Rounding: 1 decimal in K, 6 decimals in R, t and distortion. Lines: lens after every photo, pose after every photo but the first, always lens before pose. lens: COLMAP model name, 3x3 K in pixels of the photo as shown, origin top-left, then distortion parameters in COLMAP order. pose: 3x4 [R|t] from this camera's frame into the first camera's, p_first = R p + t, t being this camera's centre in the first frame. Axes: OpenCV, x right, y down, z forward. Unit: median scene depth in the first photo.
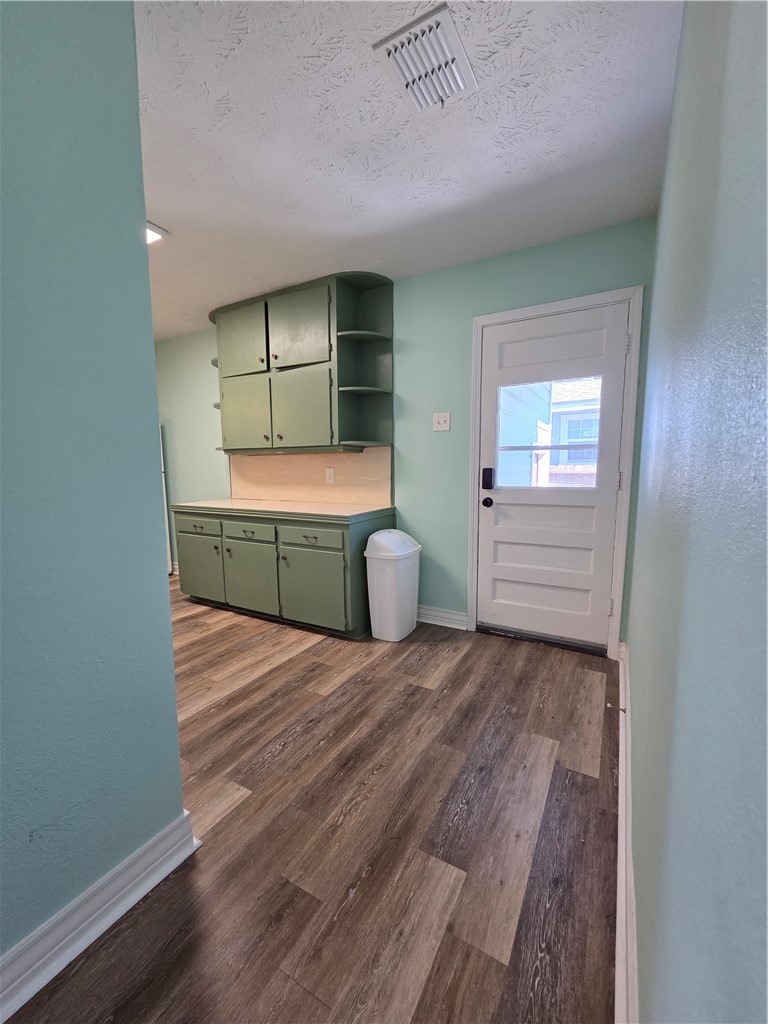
lens RADIAL K [[416.2, 0, 382.9], [0, 416.2, 521.2], [0, 0, 1]] dist [0.003503, 0.000735]
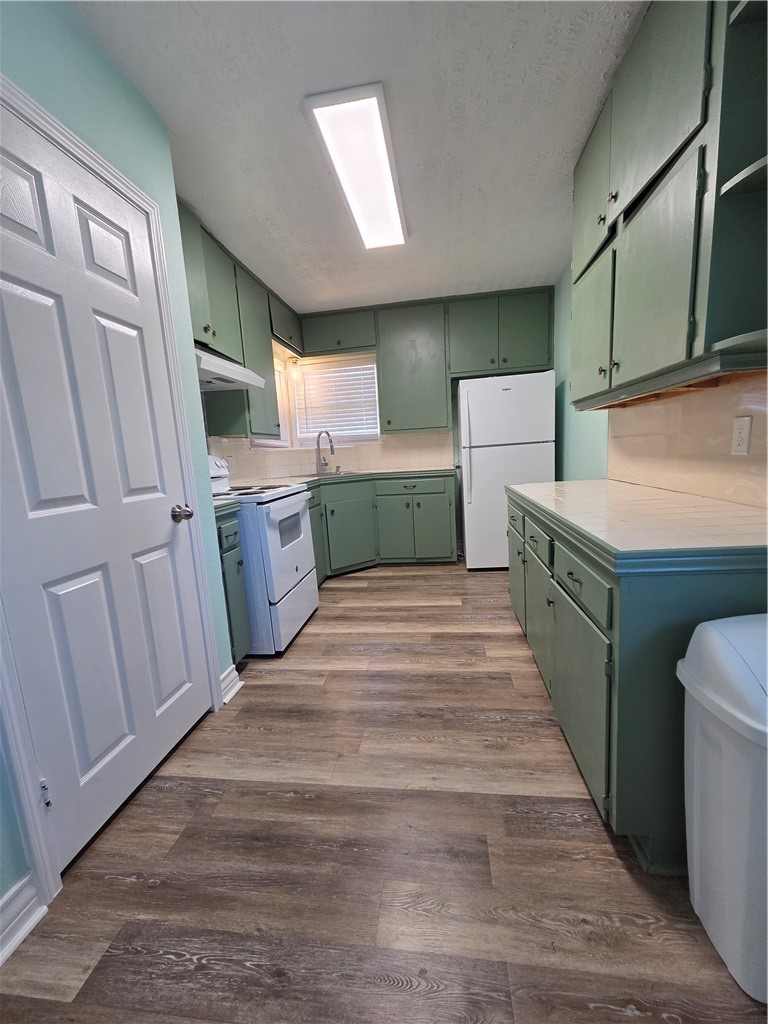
lens RADIAL K [[416.2, 0, 386.3], [0, 416.2, 524.9], [0, 0, 1]] dist [0.003503, 0.000735]
pose [[0.371236, 0.139454, -0.918007, 0.170543], [-0.059340, 0.990200, 0.126425, -0.068254], [0.926640, 0.007541, 0.375873, 0.657898]]
